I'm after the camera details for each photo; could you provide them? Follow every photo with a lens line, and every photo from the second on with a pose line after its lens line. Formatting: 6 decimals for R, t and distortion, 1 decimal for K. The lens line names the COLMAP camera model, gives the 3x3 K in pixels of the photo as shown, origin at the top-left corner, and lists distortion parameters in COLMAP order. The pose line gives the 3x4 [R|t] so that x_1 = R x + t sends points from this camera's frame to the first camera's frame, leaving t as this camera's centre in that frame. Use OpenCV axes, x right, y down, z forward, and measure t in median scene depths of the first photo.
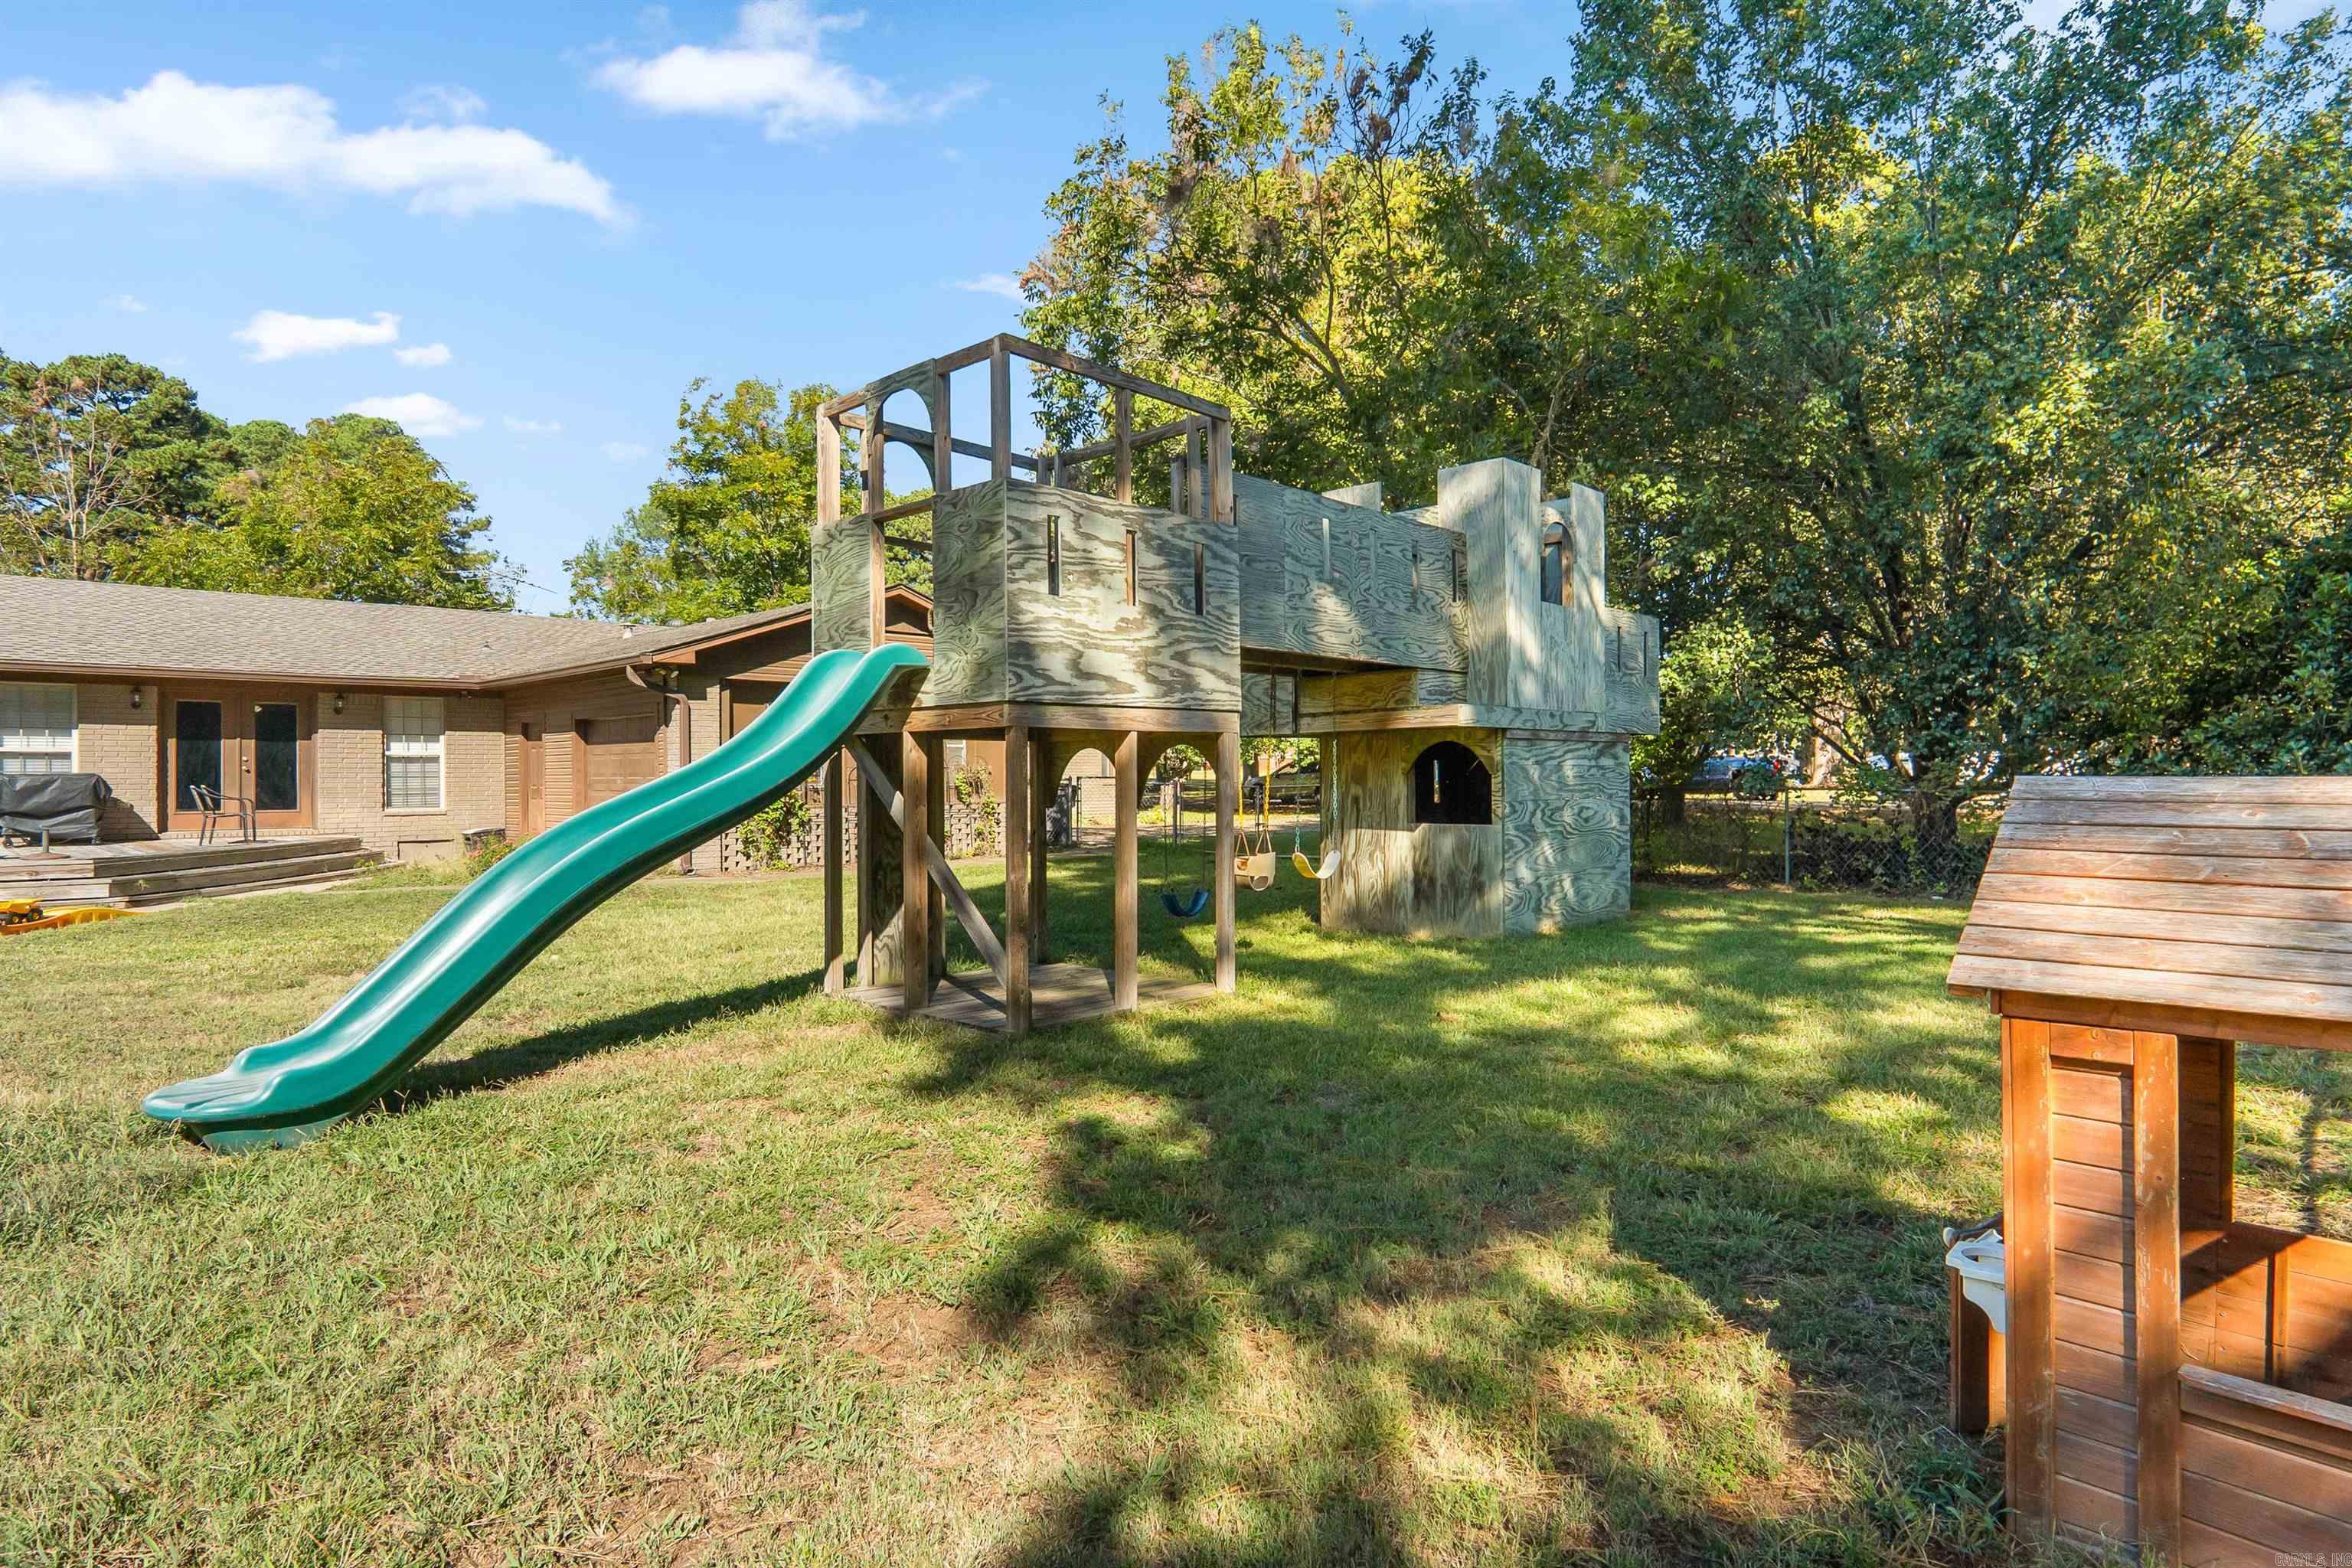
lens RADIAL K [[1255.9, 0, 1185.4], [0, 1255.9, 774.5], [0, 0, 1]] dist [-0.033697, 0.009592]
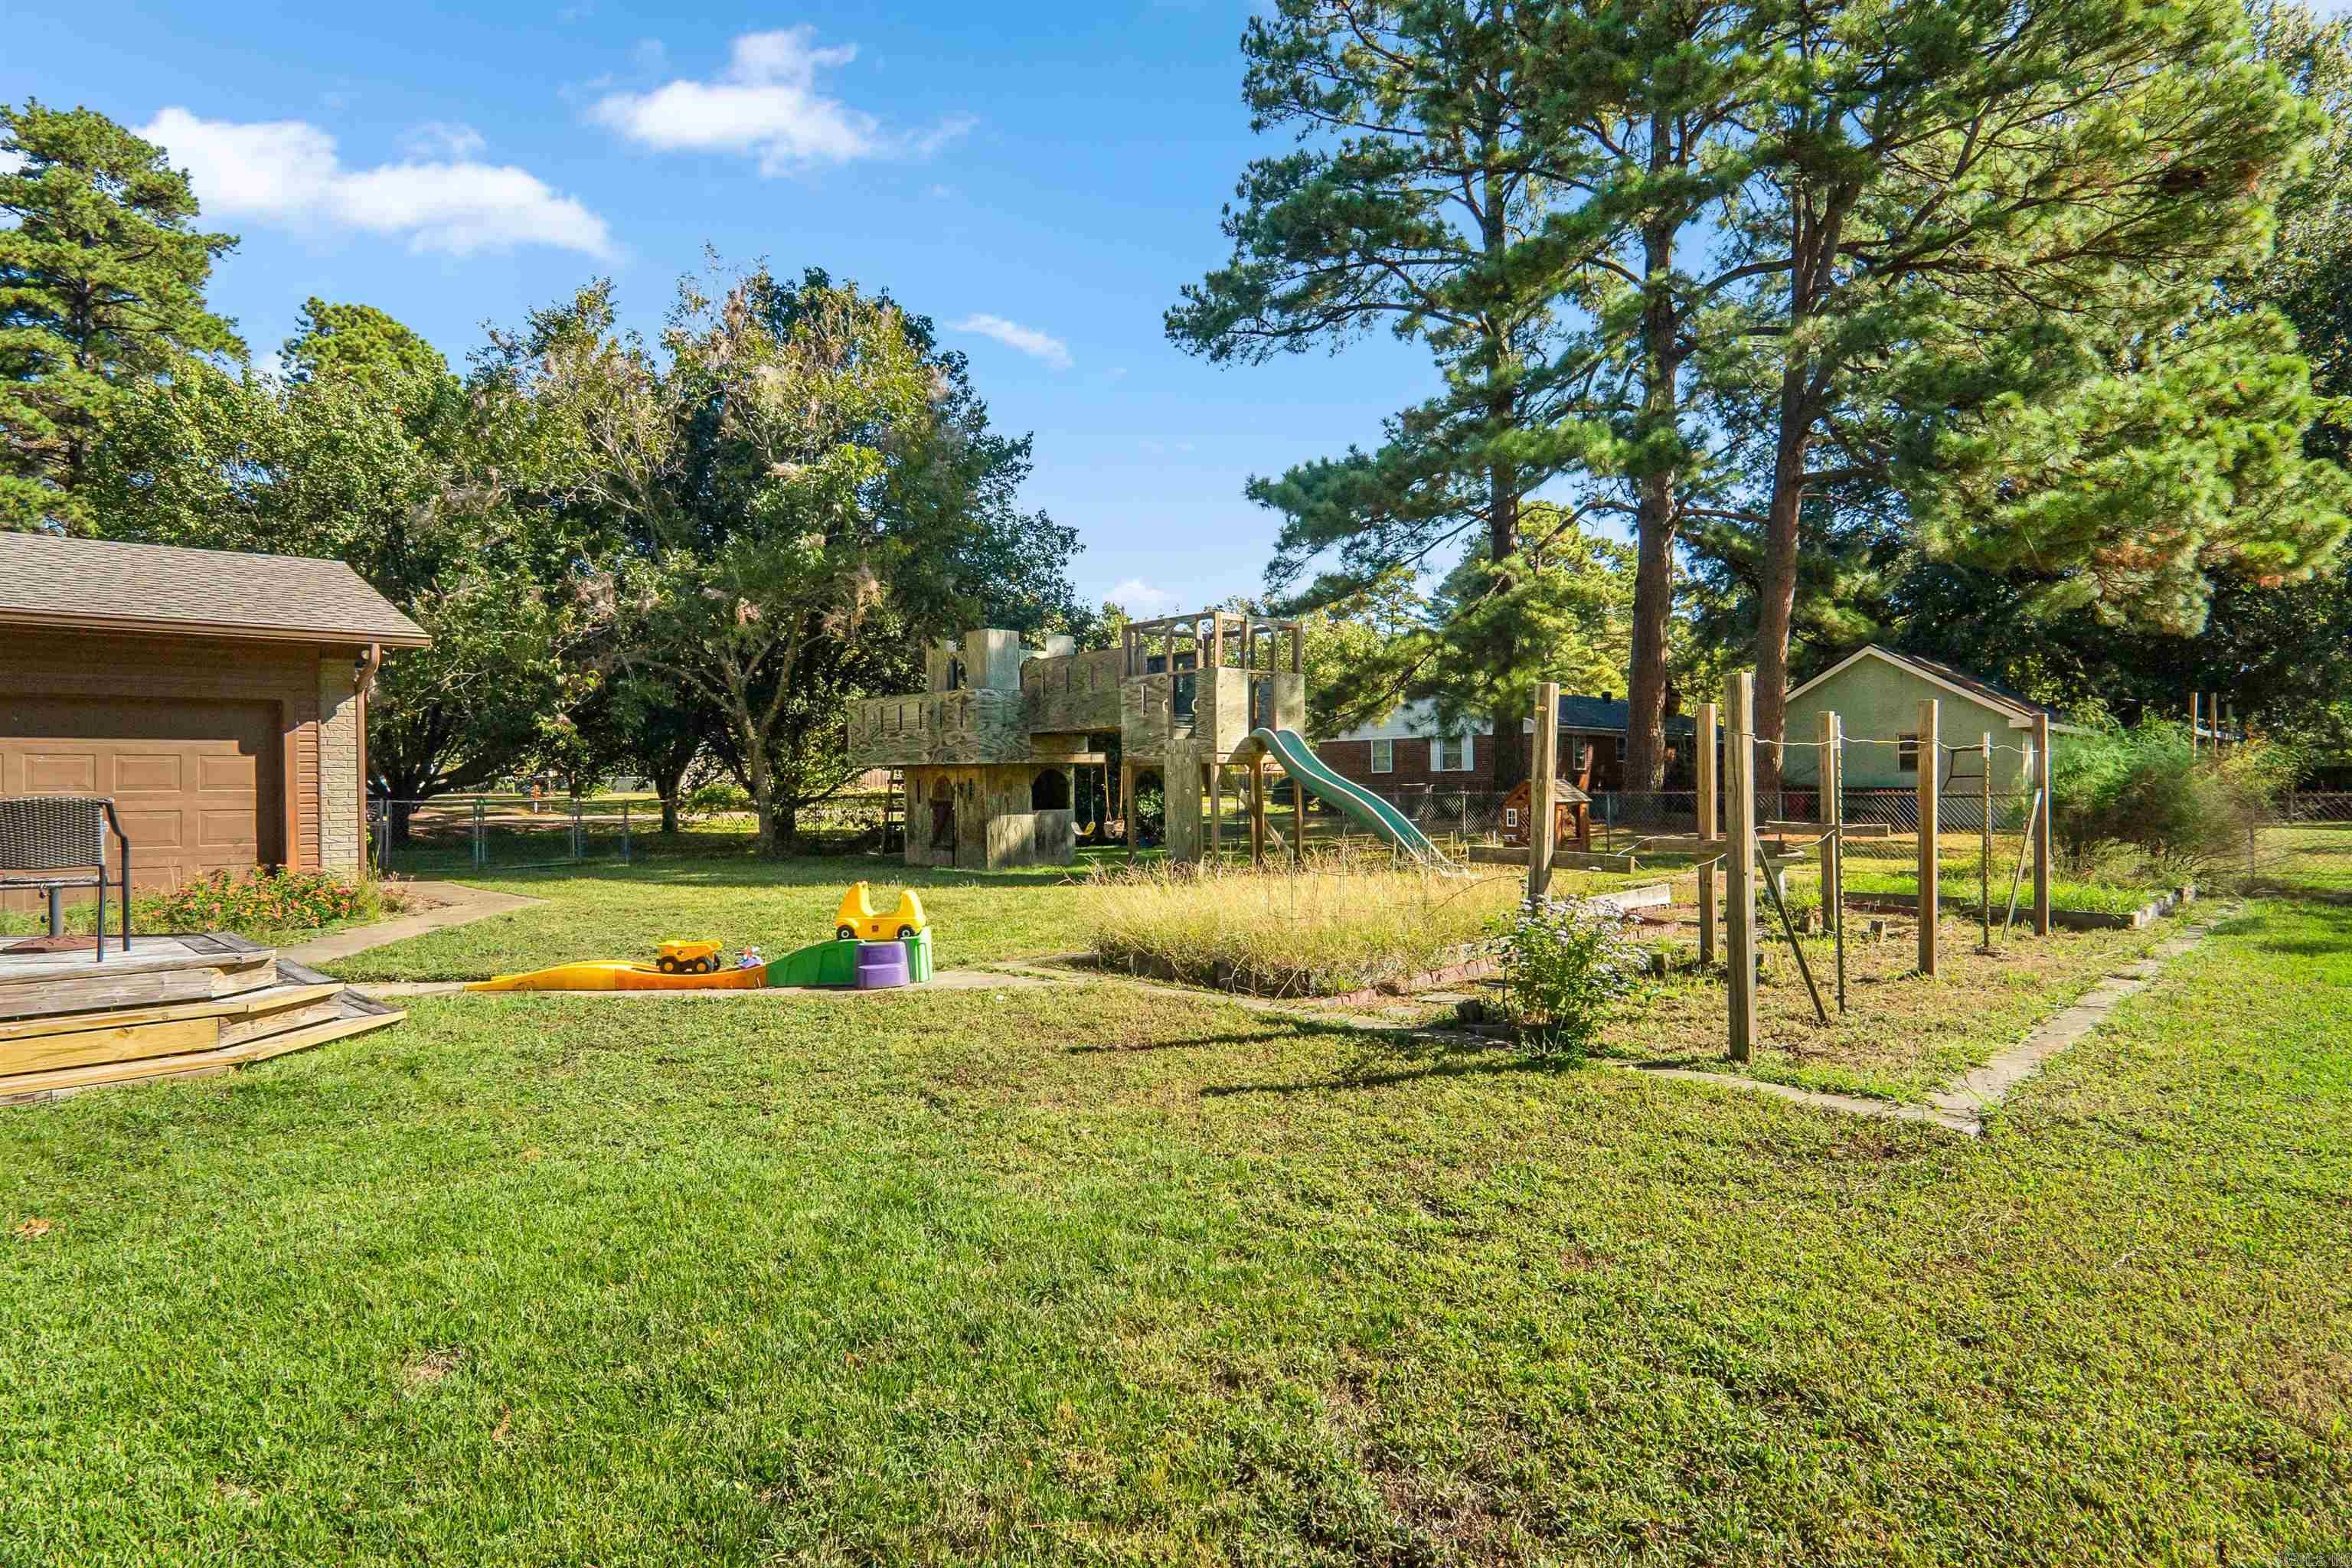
lens RADIAL K [[1255.9, 0, 1185.4], [0, 1255.9, 774.5], [0, 0, 1]] dist [-0.033697, 0.009592]
pose [[0.031281, 0.016374, 0.999377, -1.054996], [0.012544, 0.999781, -0.016773, 0.011342], [-0.999432, 0.013061, 0.031069, 0.418024]]
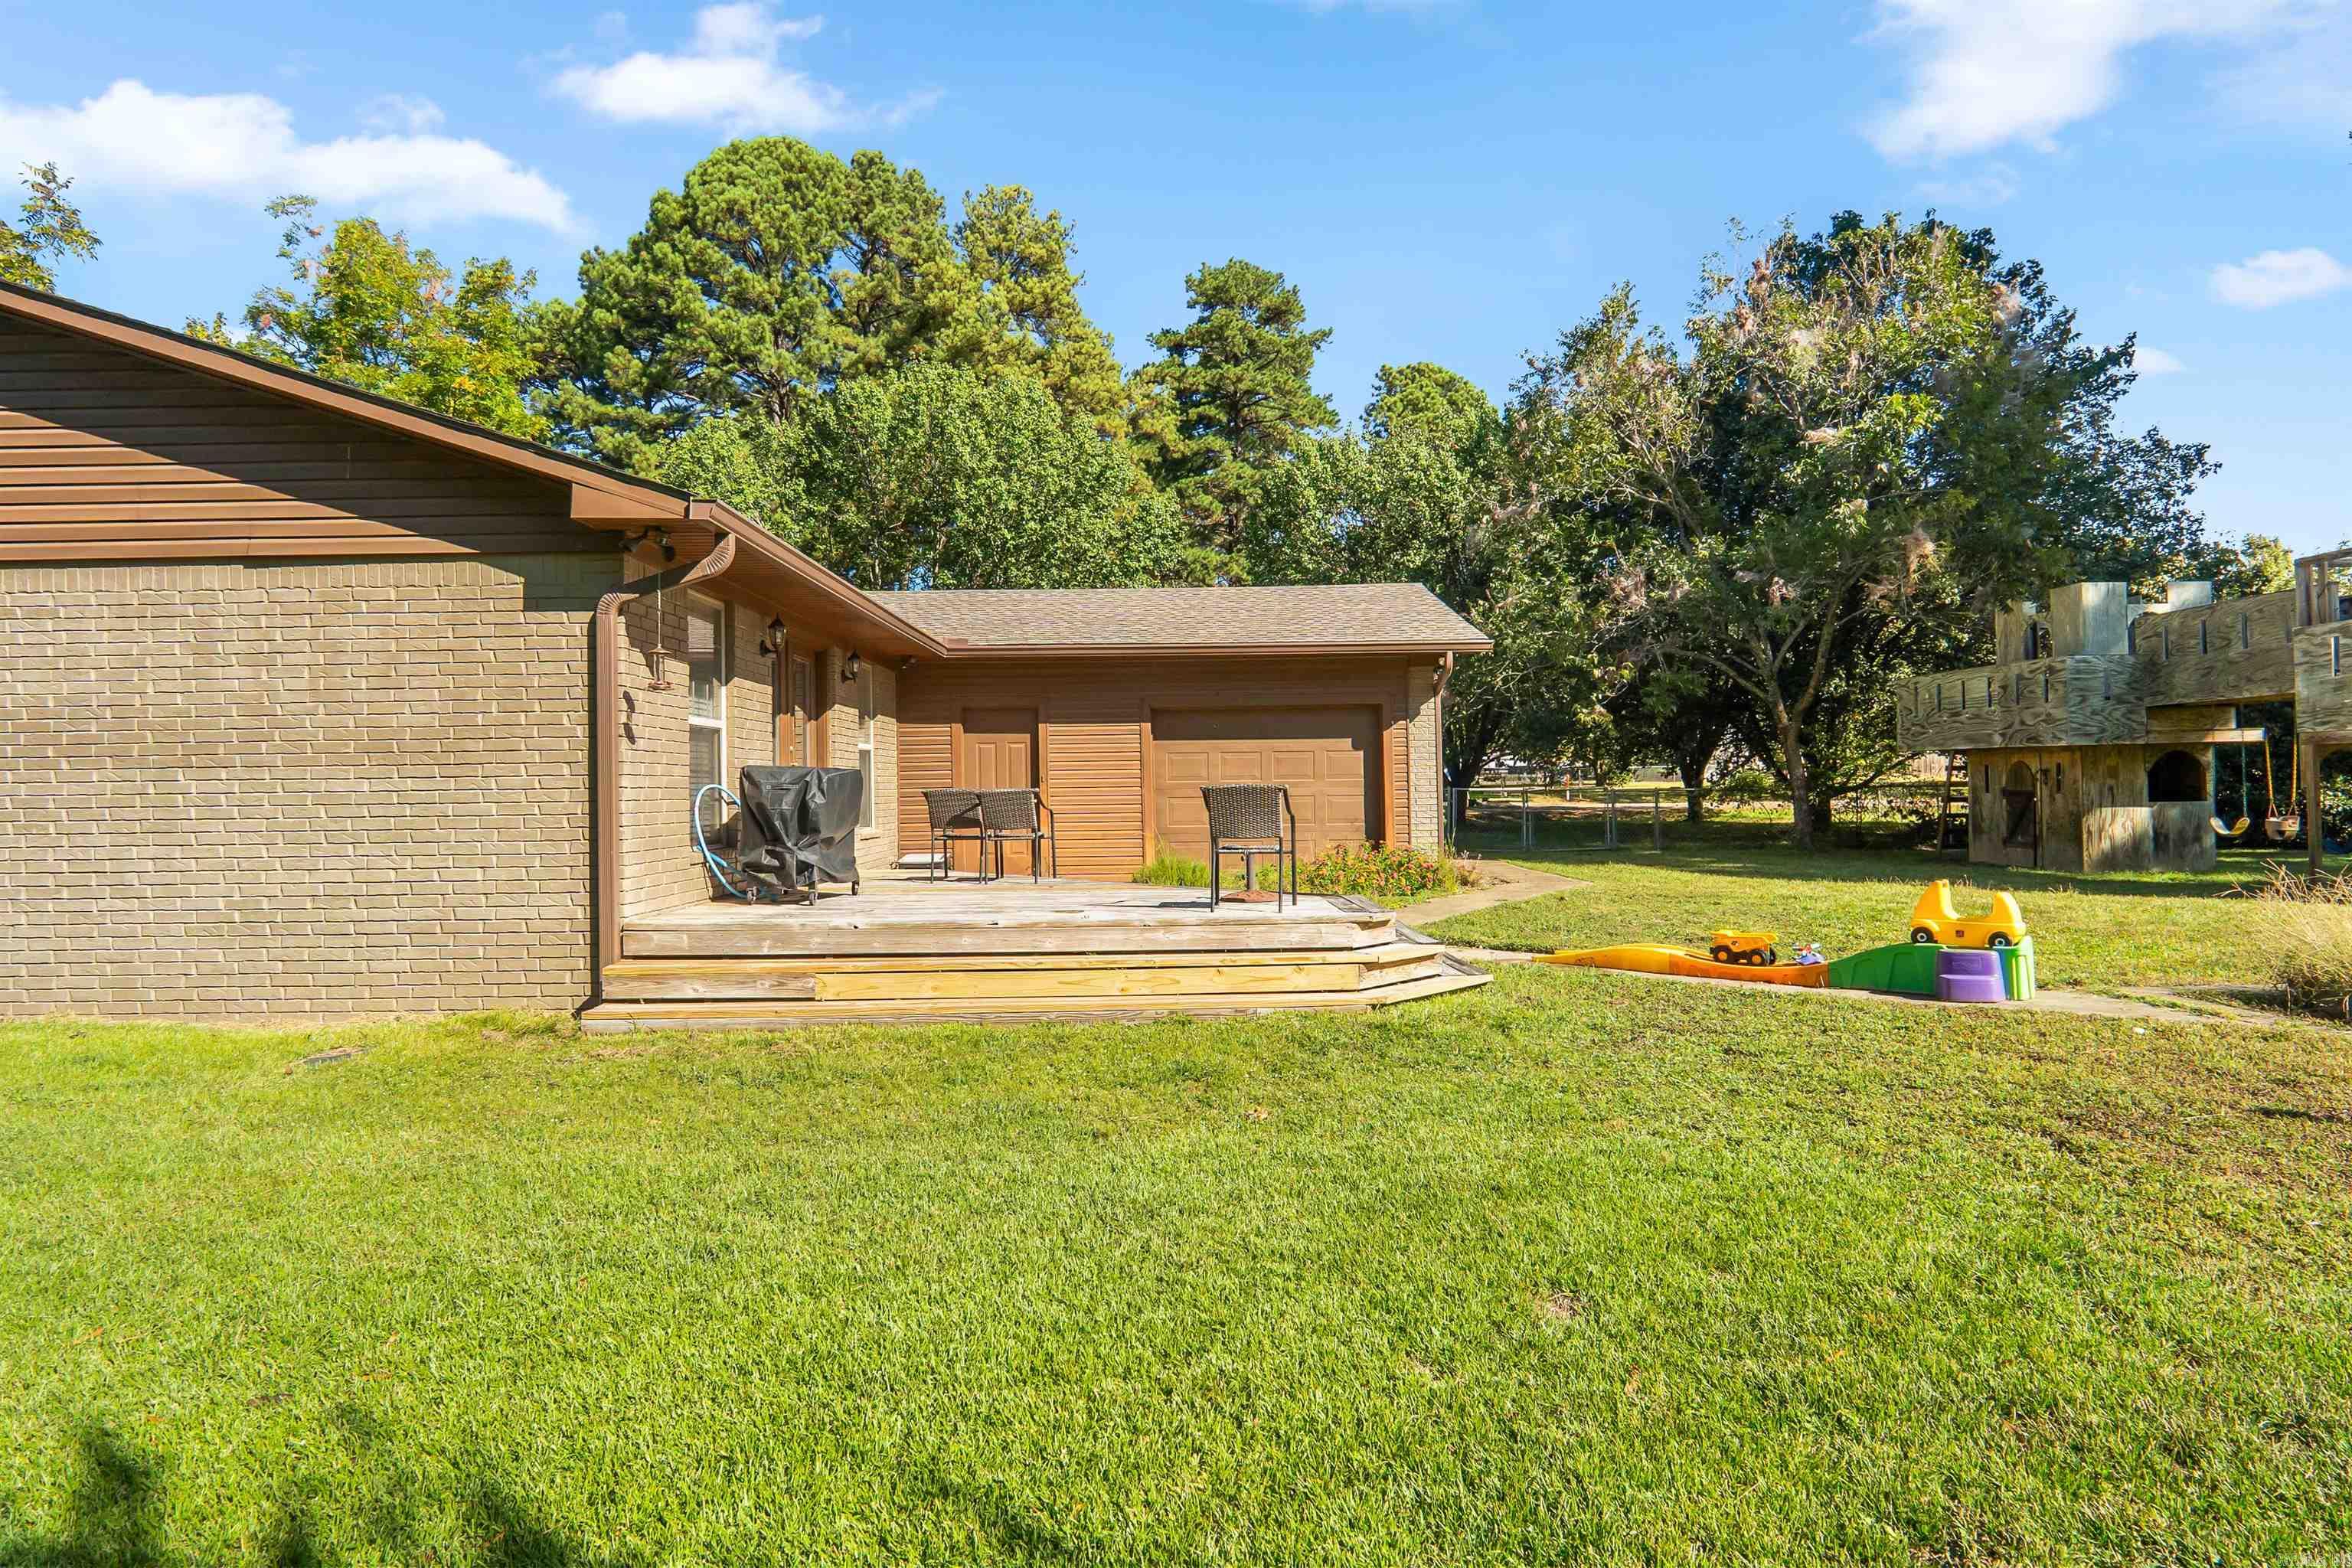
lens RADIAL K [[1255.9, 0, 1185.4], [0, 1255.9, 774.5], [0, 0, 1]] dist [-0.033697, 0.009592]
pose [[0.719949, 0.005396, 0.694006, -1.057023], [0.008315, 0.999831, -0.016400, 0.011761], [-0.693977, 0.017578, 0.719782, 0.430999]]
